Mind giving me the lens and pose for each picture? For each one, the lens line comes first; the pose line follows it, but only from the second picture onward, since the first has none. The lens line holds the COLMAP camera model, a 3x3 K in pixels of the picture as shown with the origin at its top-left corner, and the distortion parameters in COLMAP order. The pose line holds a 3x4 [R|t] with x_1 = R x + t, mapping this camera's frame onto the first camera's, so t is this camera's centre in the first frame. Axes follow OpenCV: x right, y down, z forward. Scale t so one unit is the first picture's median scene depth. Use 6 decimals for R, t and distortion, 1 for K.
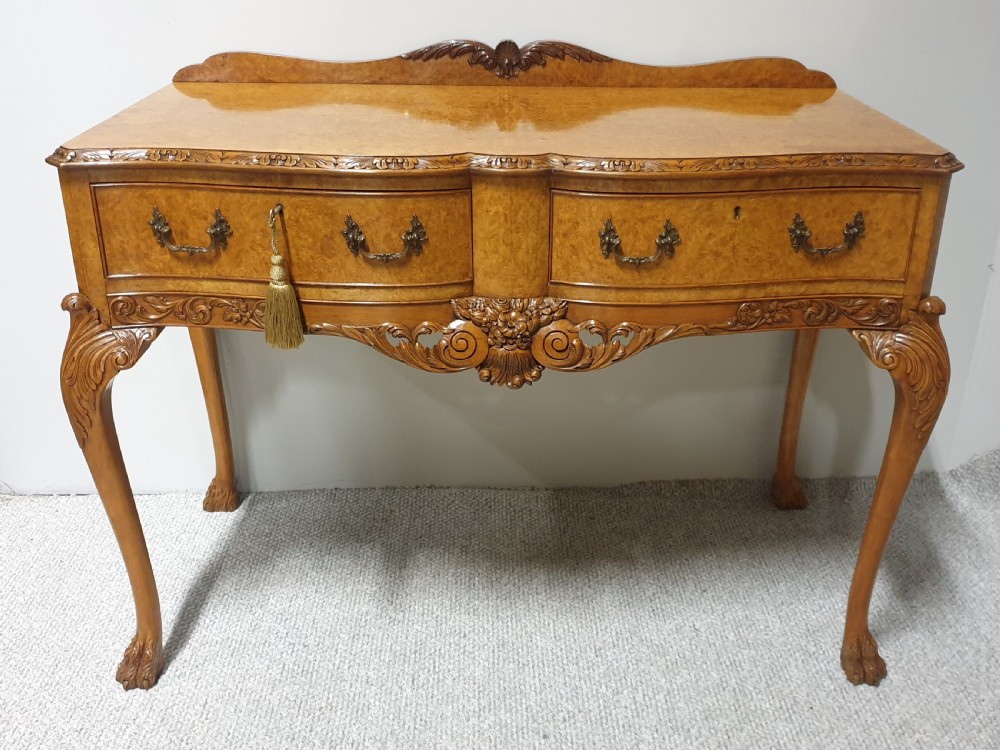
lens RADIAL K [[1044.4, 0, 526.0], [0, 1044.4, 380.1], [0, 0, 1]] dist [0.056883, 0.000000]
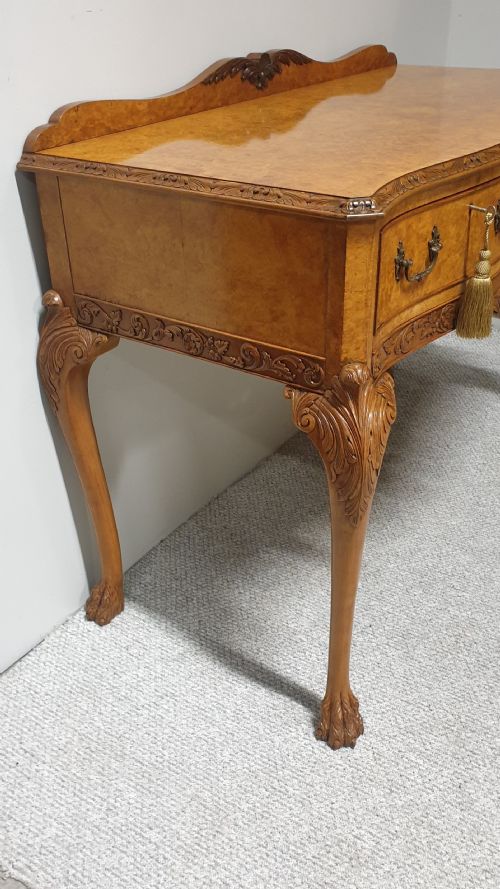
lens RADIAL K [[829.3, 0, 251.0], [0, 829.3, 457.5], [0, 0, 1]] dist [0.070061, 0.000000]
pose [[0.579629, -0.440403, 0.685620, -1.007948], [0.367330, 0.892253, 0.262589, -0.232004], [-0.727391, 0.099645, 0.678950, 0.586654]]
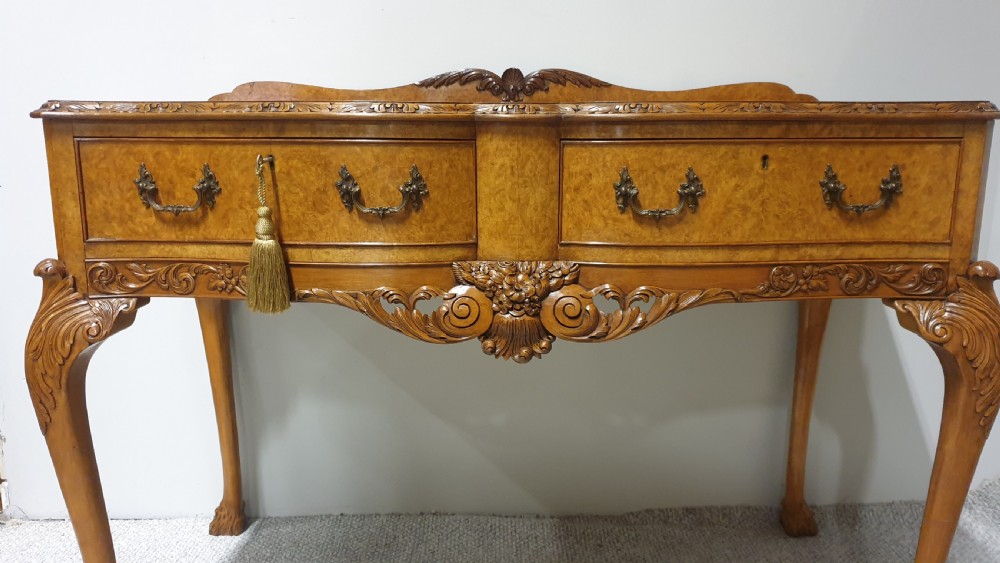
lens RADIAL K [[787.0, 0, 501.5], [0, 787.0, 281.4], [0, 0, 1]] dist [0.028740, -0.029133]
pose [[0.999599, -0.004821, -0.027908, -0.009748], [-0.001941, 0.971425, -0.237341, 0.102762], [0.028255, 0.237300, 0.971025, 0.334999]]
